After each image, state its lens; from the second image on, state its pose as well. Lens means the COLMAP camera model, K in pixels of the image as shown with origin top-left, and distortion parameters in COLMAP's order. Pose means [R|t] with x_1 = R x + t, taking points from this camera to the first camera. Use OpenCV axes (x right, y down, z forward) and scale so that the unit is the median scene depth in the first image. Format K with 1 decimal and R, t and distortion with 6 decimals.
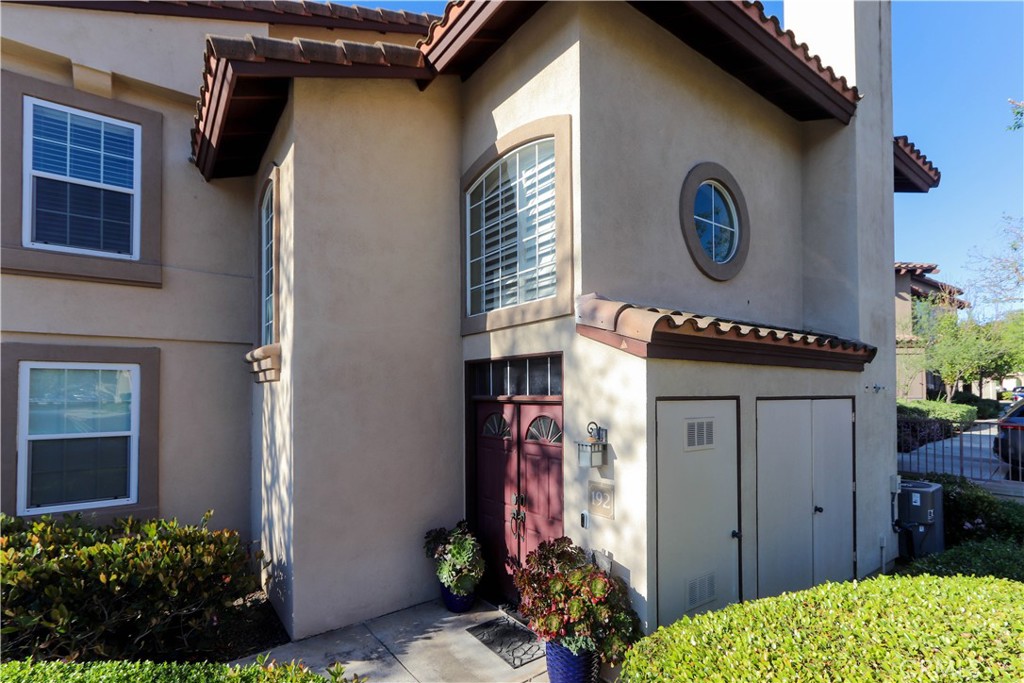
lens RADIAL K [[475.4, 0, 497.7], [0, 475.4, 381.7], [0, 0, 1]] dist [0.007622, -0.001435]
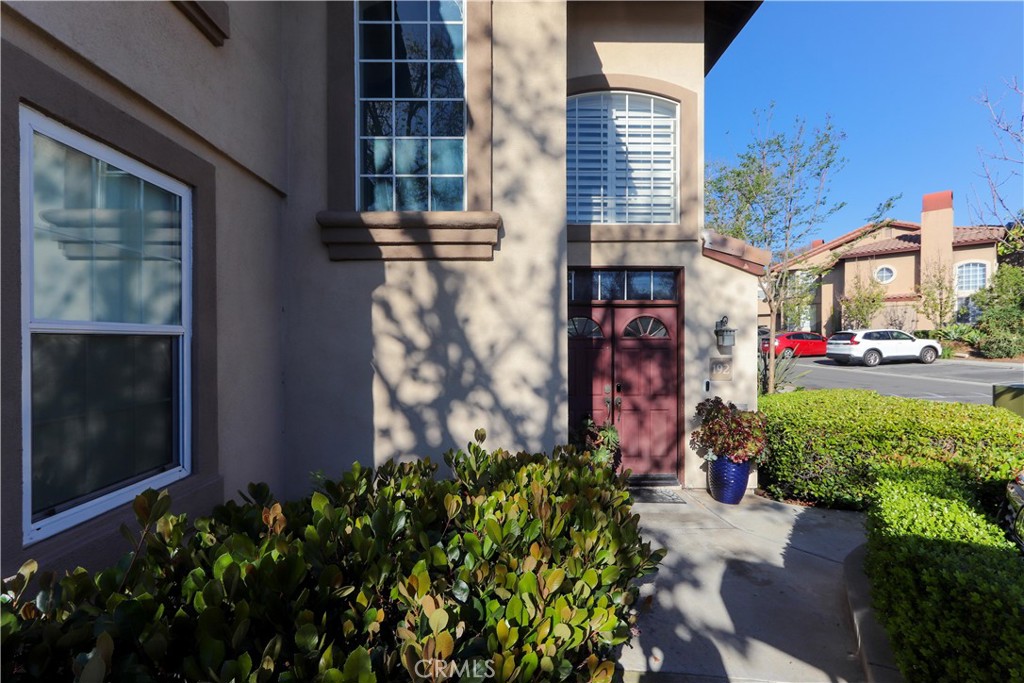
lens RADIAL K [[475.4, 0, 507.6], [0, 475.4, 341.3], [0, 0, 1]] dist [0.007622, -0.001435]
pose [[0.592986, -0.002589, 0.805209, -1.231095], [-0.017118, 0.999728, 0.015820, 0.135536], [-0.805031, -0.023164, 0.592780, 0.585326]]
